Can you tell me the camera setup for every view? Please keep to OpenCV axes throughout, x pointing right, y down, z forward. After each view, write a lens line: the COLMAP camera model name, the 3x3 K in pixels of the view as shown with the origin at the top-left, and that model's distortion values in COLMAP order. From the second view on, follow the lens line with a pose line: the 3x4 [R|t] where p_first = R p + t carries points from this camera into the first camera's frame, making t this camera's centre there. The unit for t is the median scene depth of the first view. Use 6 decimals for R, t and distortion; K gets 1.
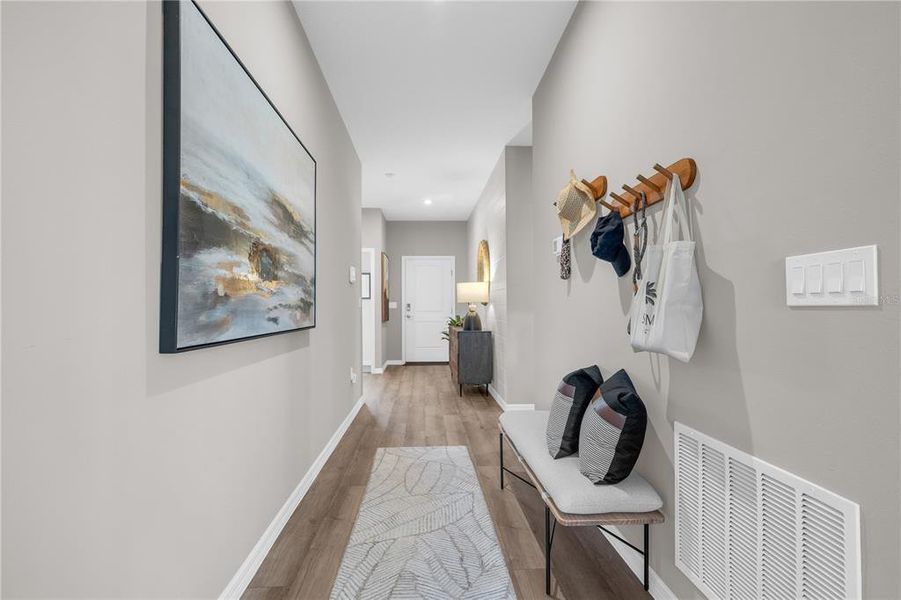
lens RADIAL K [[473.5, 0, 451.5], [0, 473.5, 300.3], [0, 0, 1]] dist [-0.000610, -0.000048]
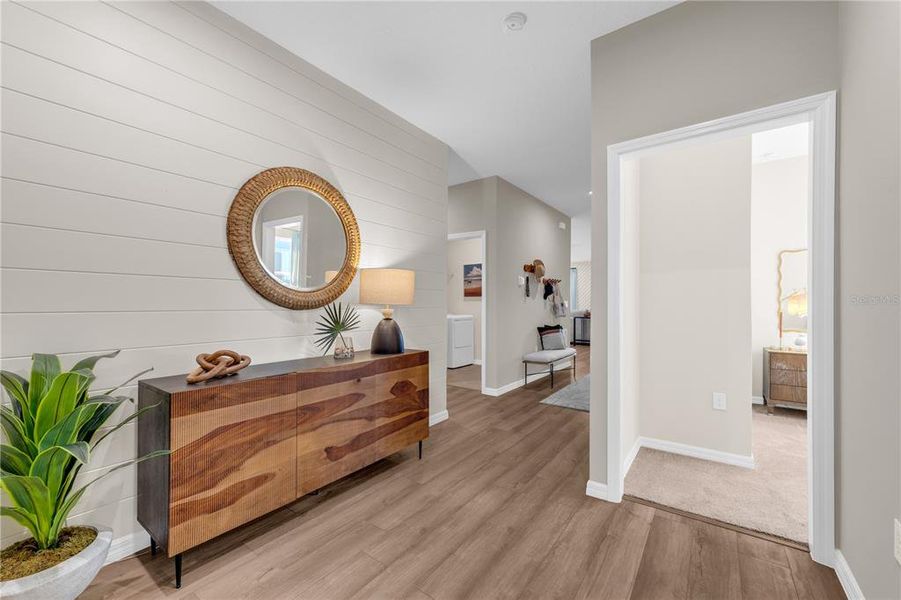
lens RADIAL K [[360.0, 0, 452.1], [0, 360.0, 303.0], [0, 0, 1]] dist [-0.003432, -0.000872]
pose [[-0.776500, 0.008721, 0.630057, -0.207832], [-0.005932, 0.999759, -0.021148, 0.008313], [-0.630089, -0.020159, -0.776261, 0.902994]]
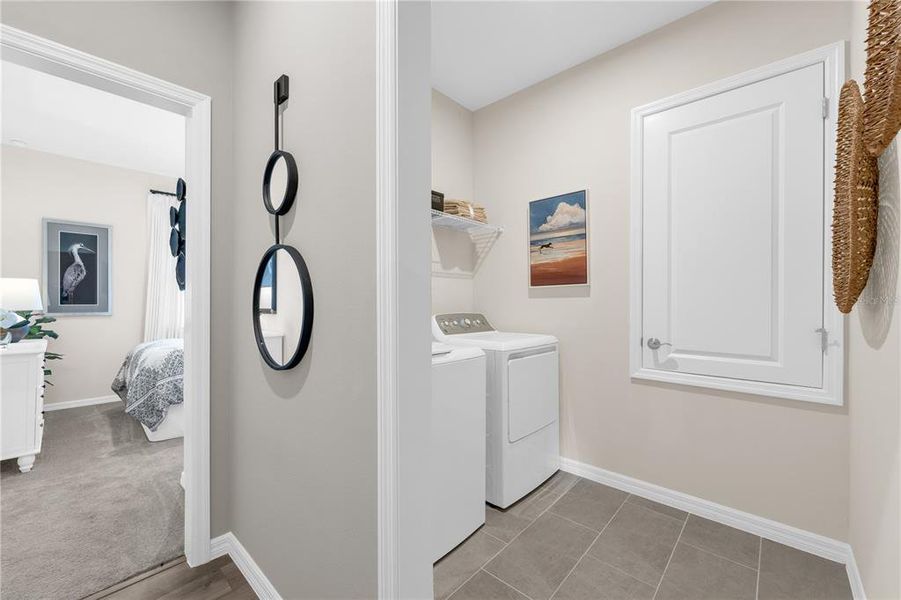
lens RADIAL K [[360.0, 0, 445.4], [0, 360.0, 299.1], [0, 0, 1]] dist [-0.003432, -0.000872]
pose [[-0.701503, 0.005400, 0.712646, -0.036004], [-0.008469, 0.999838, -0.015912, 0.000287], [-0.712616, -0.017198, -0.701343, 0.699901]]
